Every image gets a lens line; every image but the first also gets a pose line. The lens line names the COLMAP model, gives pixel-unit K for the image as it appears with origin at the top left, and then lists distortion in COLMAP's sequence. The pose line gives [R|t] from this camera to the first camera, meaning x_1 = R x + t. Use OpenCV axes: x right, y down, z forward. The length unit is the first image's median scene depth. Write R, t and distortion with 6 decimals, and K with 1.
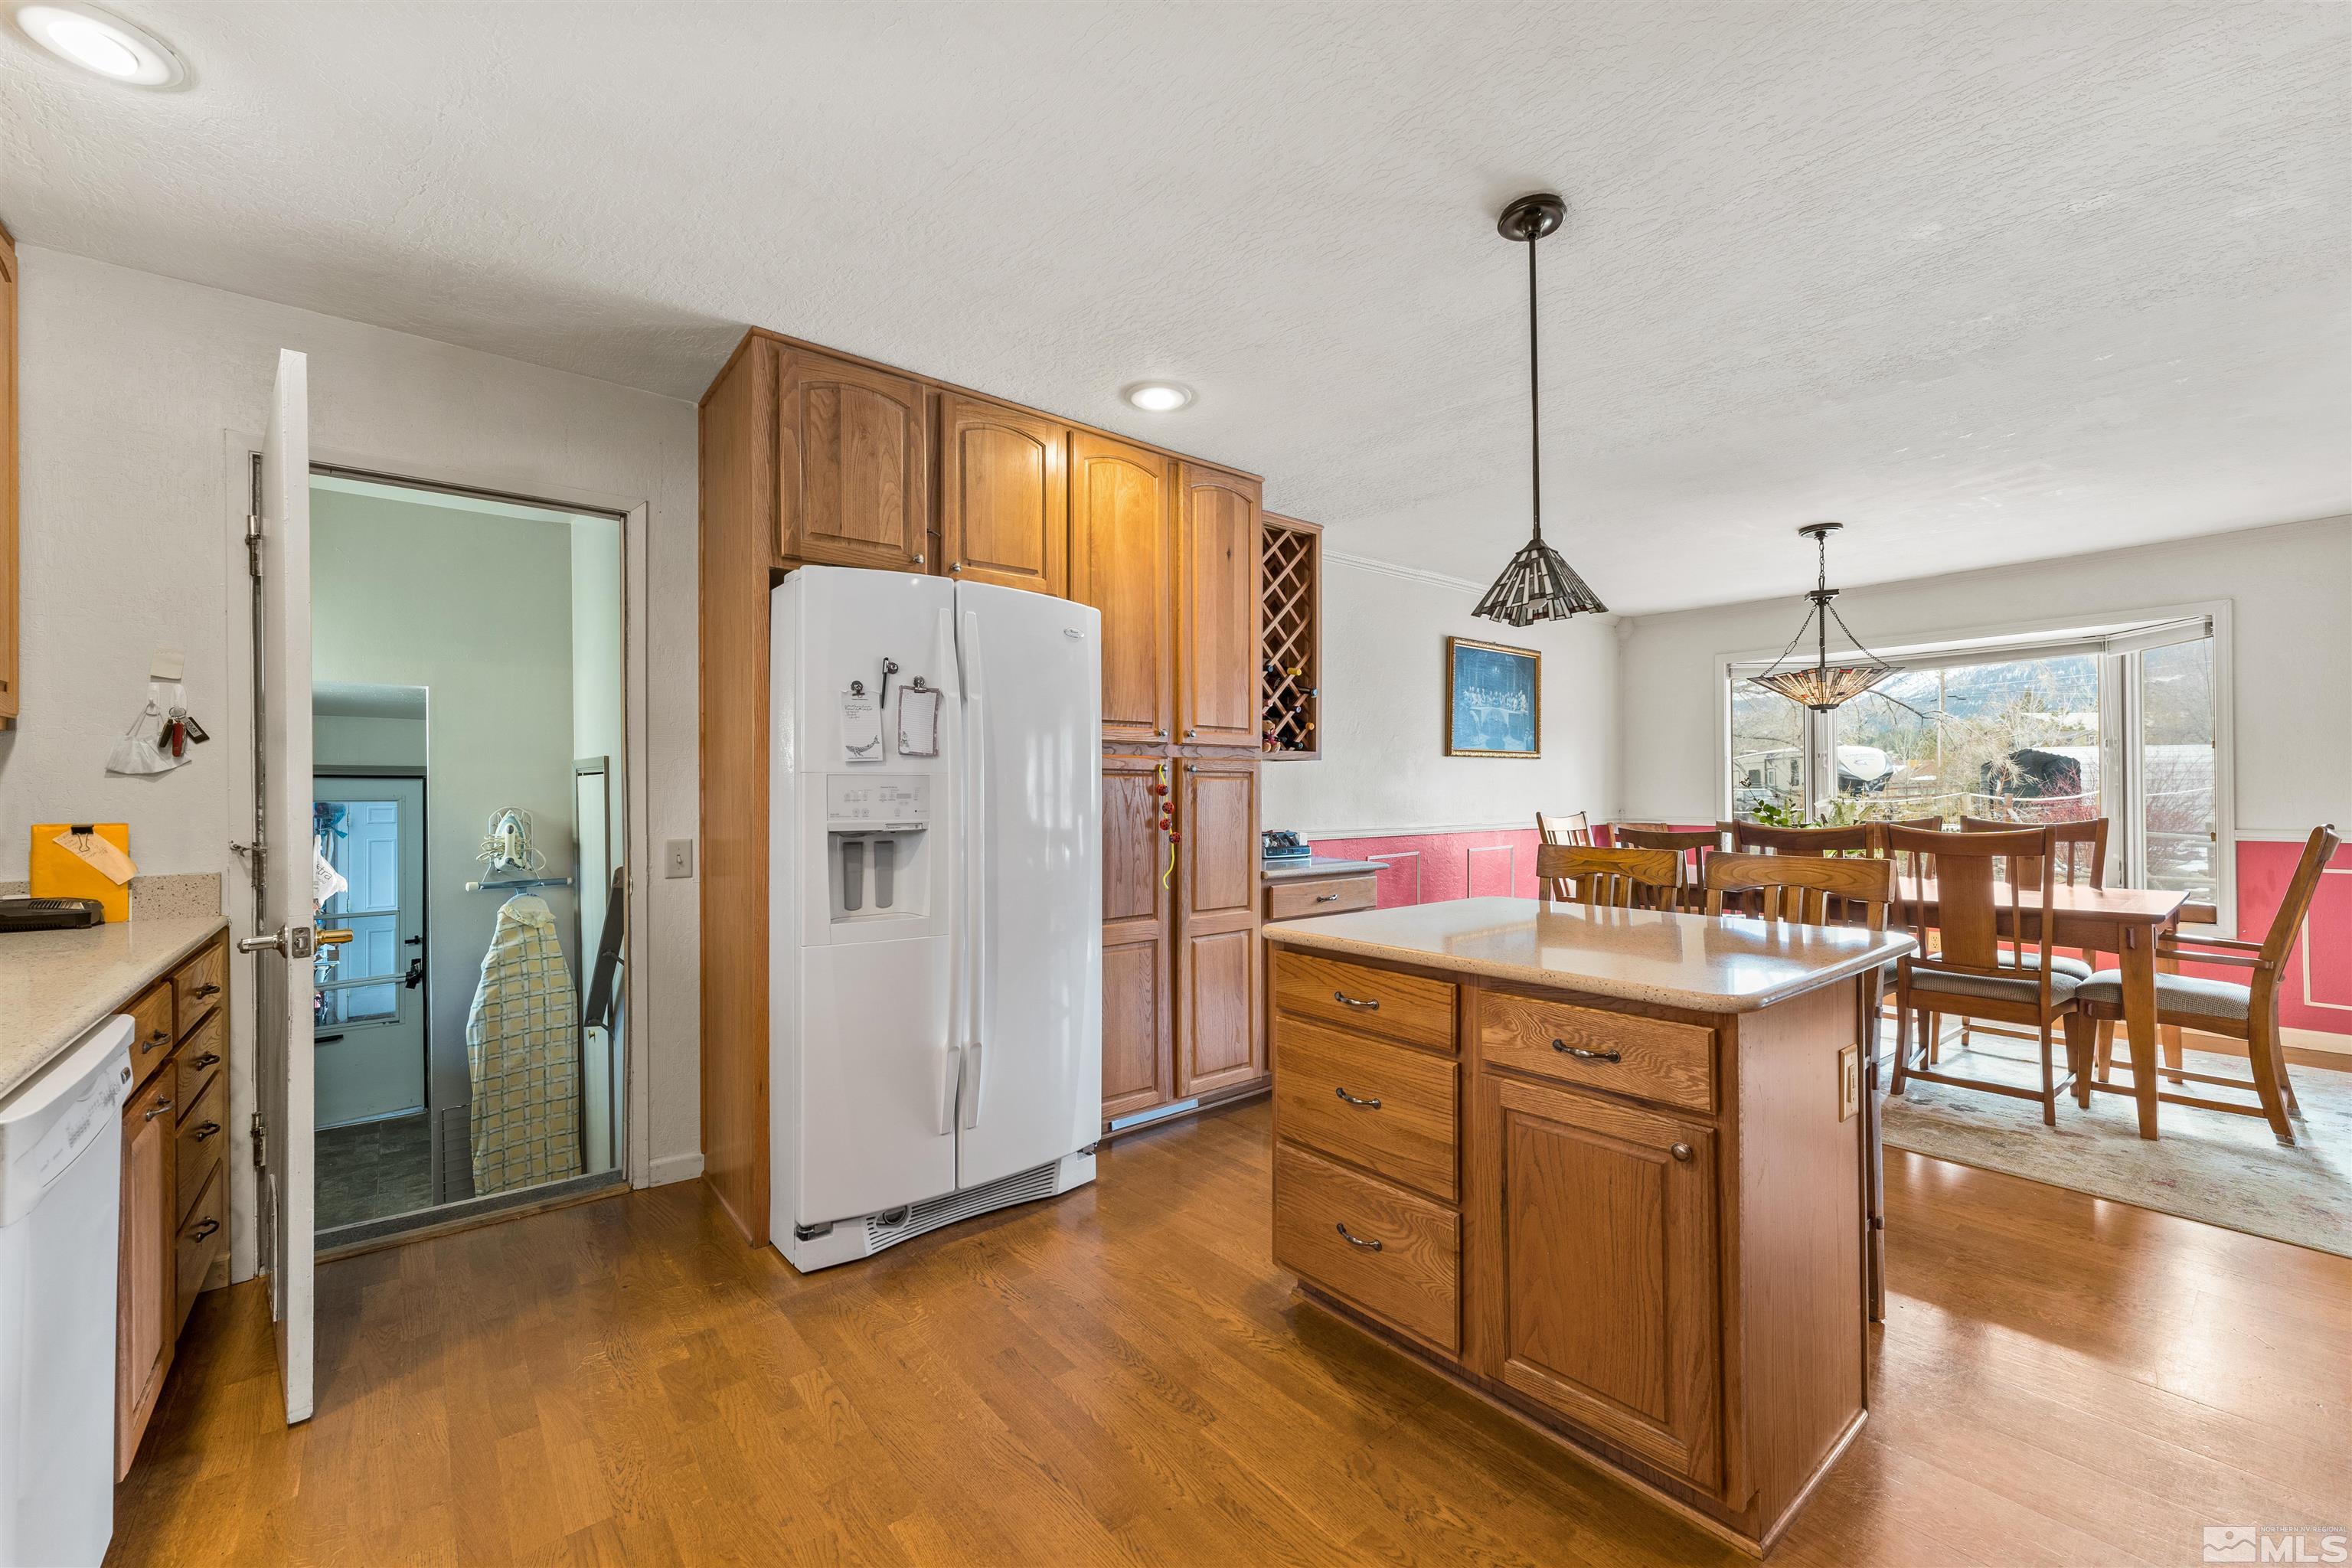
lens RADIAL K [[911.8, 0, 1170.8], [0, 911.8, 787.5], [0, 0, 1]] dist [-0.000691, -0.000258]
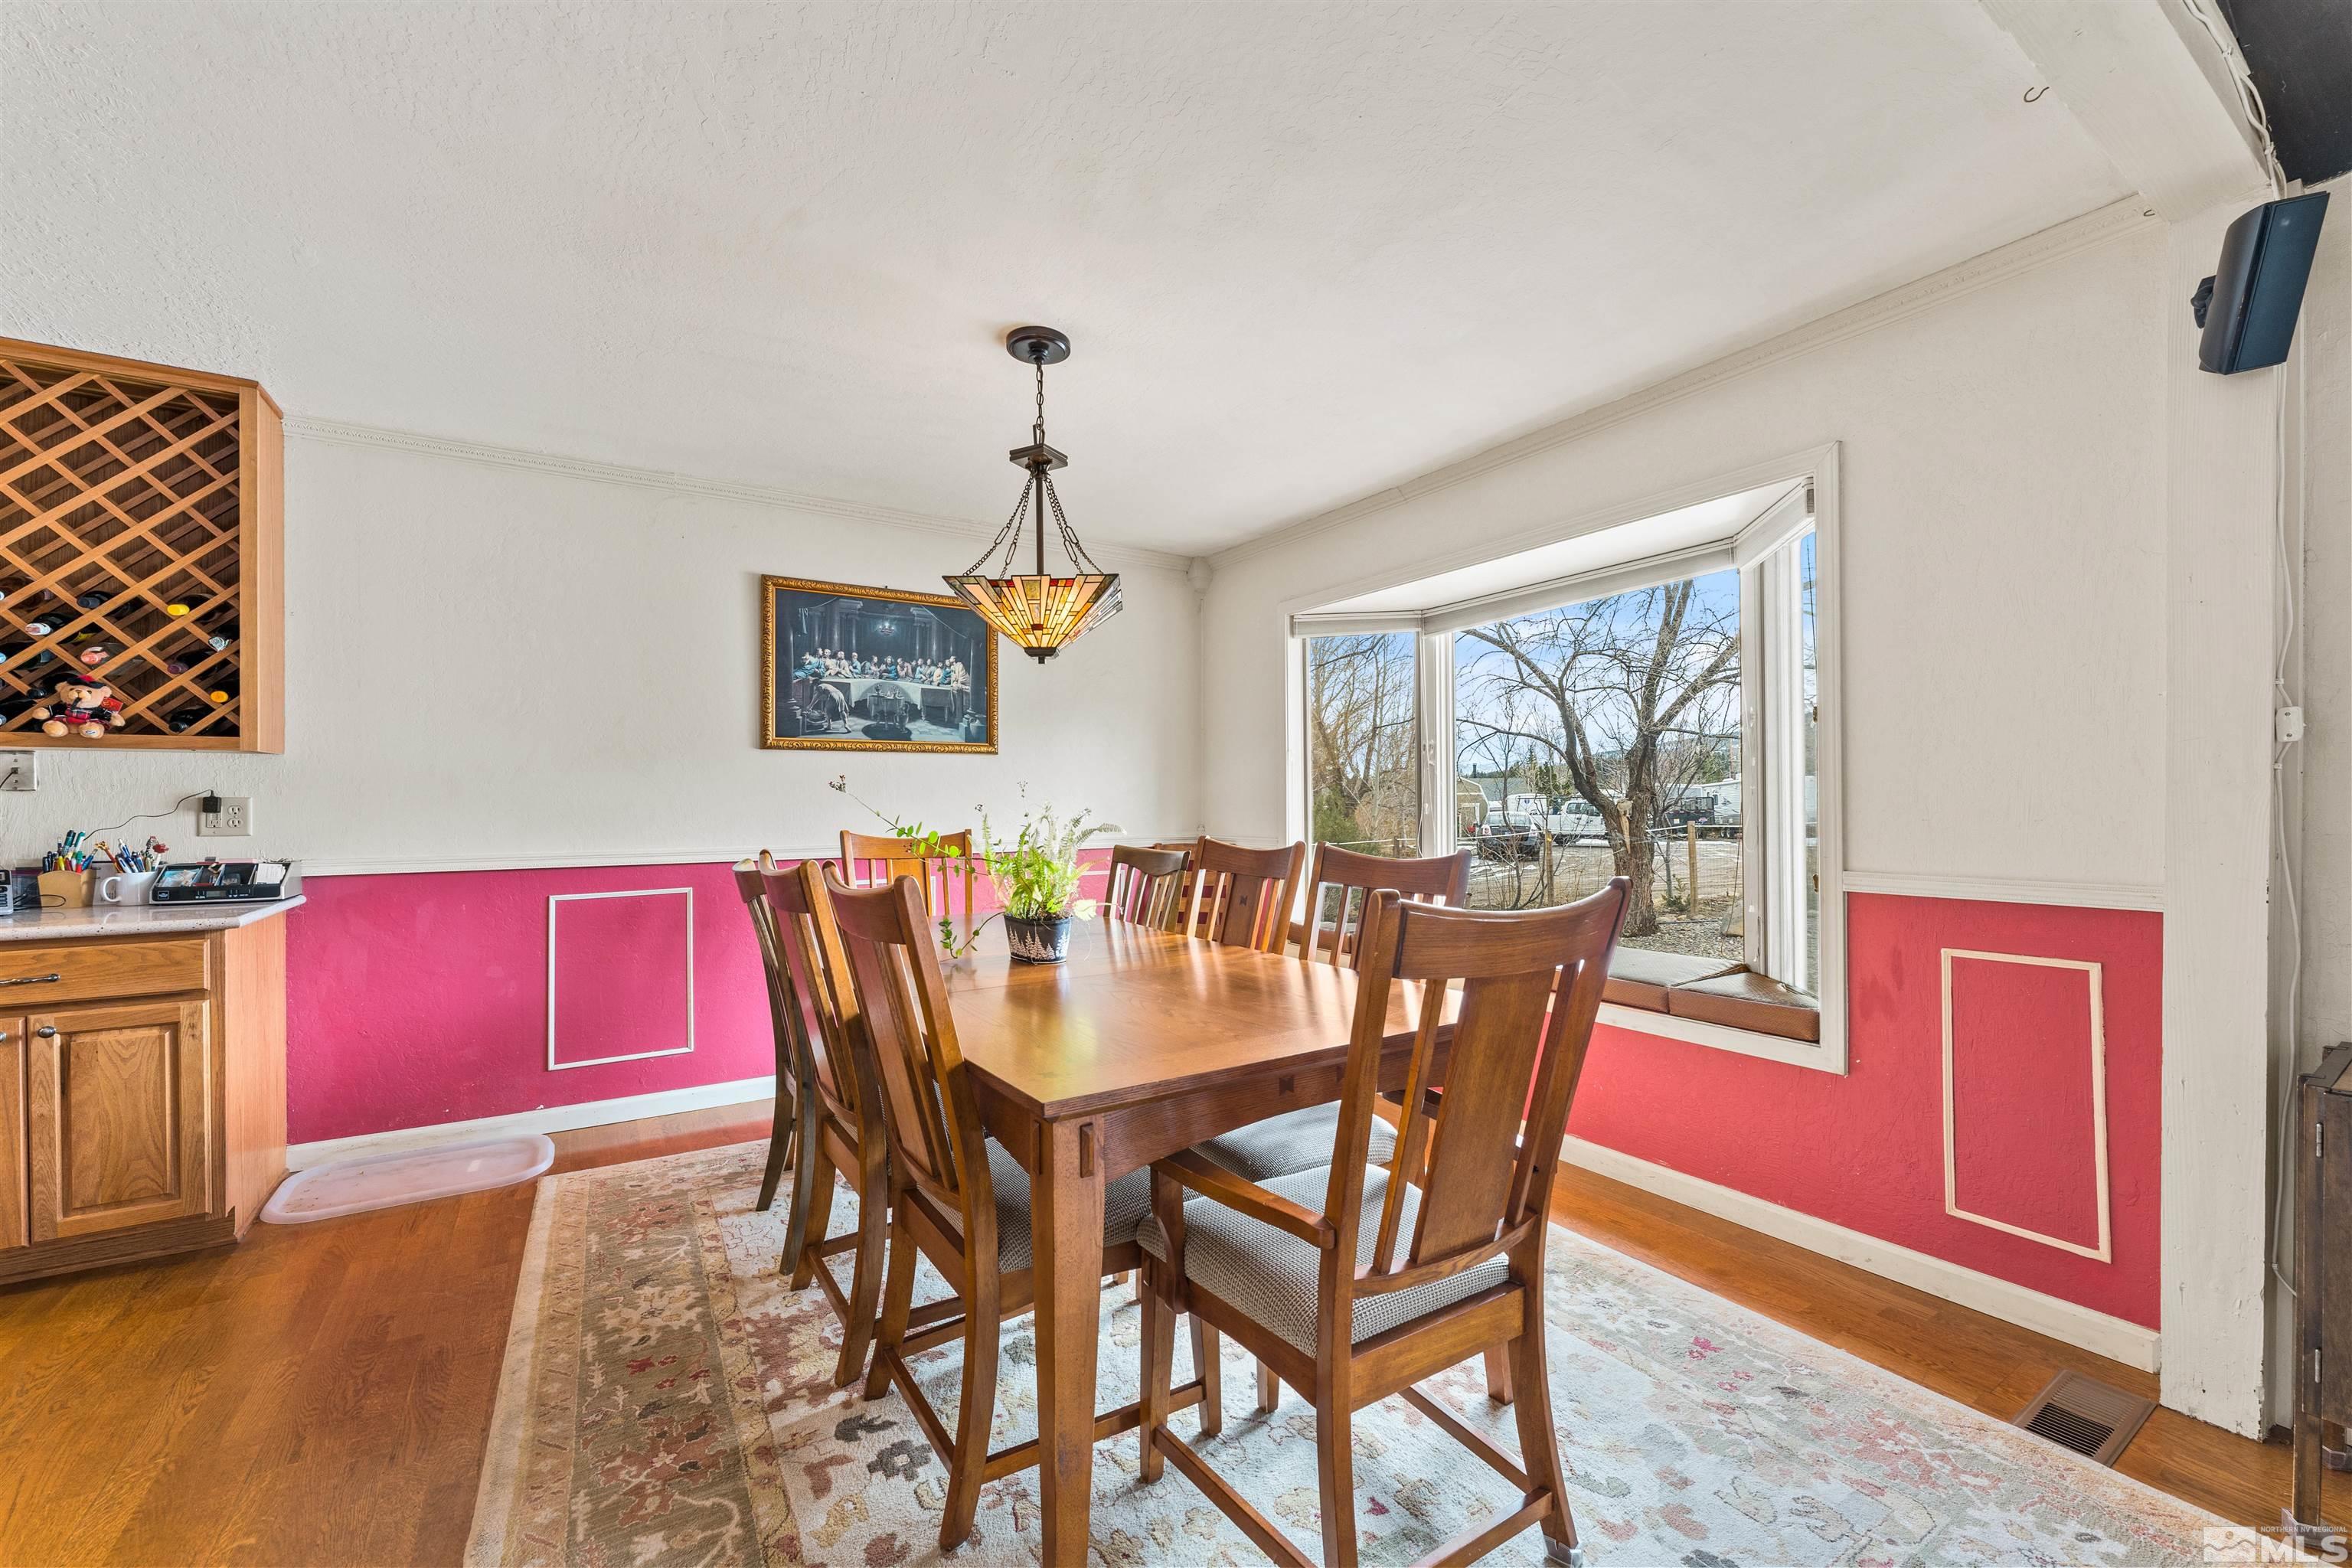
lens RADIAL K [[940.8, 0, 1166.8], [0, 940.8, 796.2], [0, 0, 1]] dist [0.000347, -0.000244]
pose [[0.994661, -0.001031, -0.103193, 0.819024], [0.000804, 0.999997, -0.002241, 0.002631], [0.103195, 0.002146, 0.994659, 0.401232]]
